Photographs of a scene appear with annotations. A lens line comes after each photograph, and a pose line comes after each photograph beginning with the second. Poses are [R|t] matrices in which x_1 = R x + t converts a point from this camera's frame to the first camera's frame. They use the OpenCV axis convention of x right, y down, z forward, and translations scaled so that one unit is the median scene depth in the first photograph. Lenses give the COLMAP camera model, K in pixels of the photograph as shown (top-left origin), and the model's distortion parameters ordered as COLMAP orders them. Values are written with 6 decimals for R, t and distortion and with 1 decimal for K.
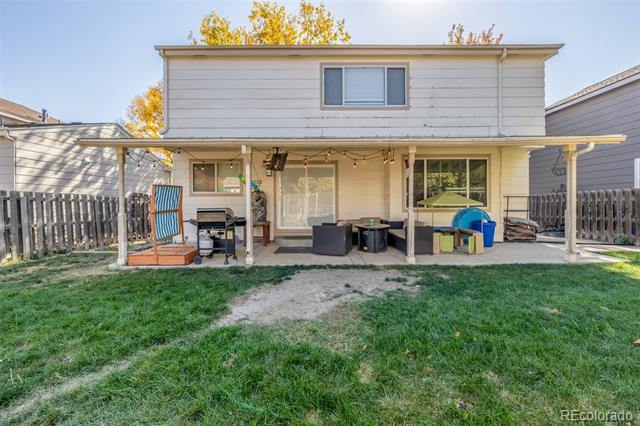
lens RADIAL K [[271.1, 0, 315.5], [0, 271.1, 208.7], [0, 0, 1]] dist [0.000381, -0.000475]
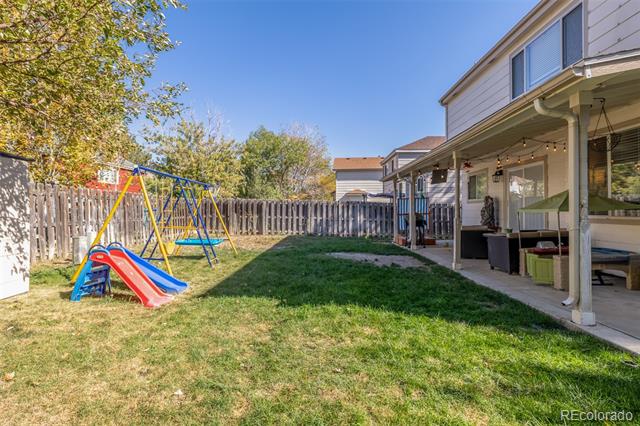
lens RADIAL K [[330.6, 0, 317.8], [0, 330.6, 211.0], [0, 0, 1]] dist [-0.000105, -0.001339]
pose [[-0.021046, 0.005415, -0.999764, 1.144482], [-0.020853, 0.999765, 0.005854, -0.006383], [0.999561, 0.020971, -0.020928, 0.387132]]
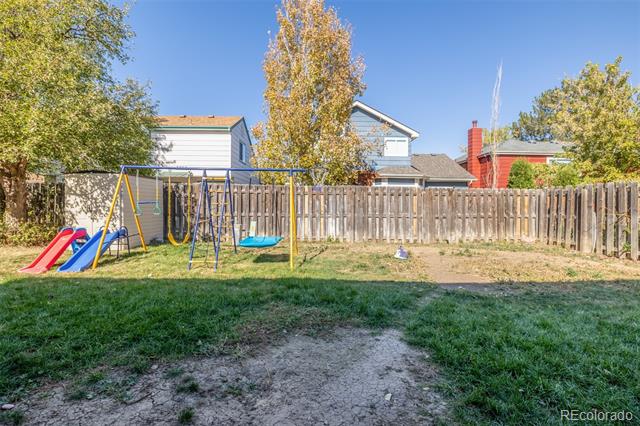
lens RADIAL K [[299.6, 0, 316.9], [0, 299.6, 210.2], [0, 0, 1]] dist [-0.002338, 0.000835]
pose [[-0.999814, -0.003660, -0.018946, -0.026072], [-0.004294, 0.999429, 0.033519, -0.003190], [0.018812, 0.033594, -0.999259, 0.782115]]
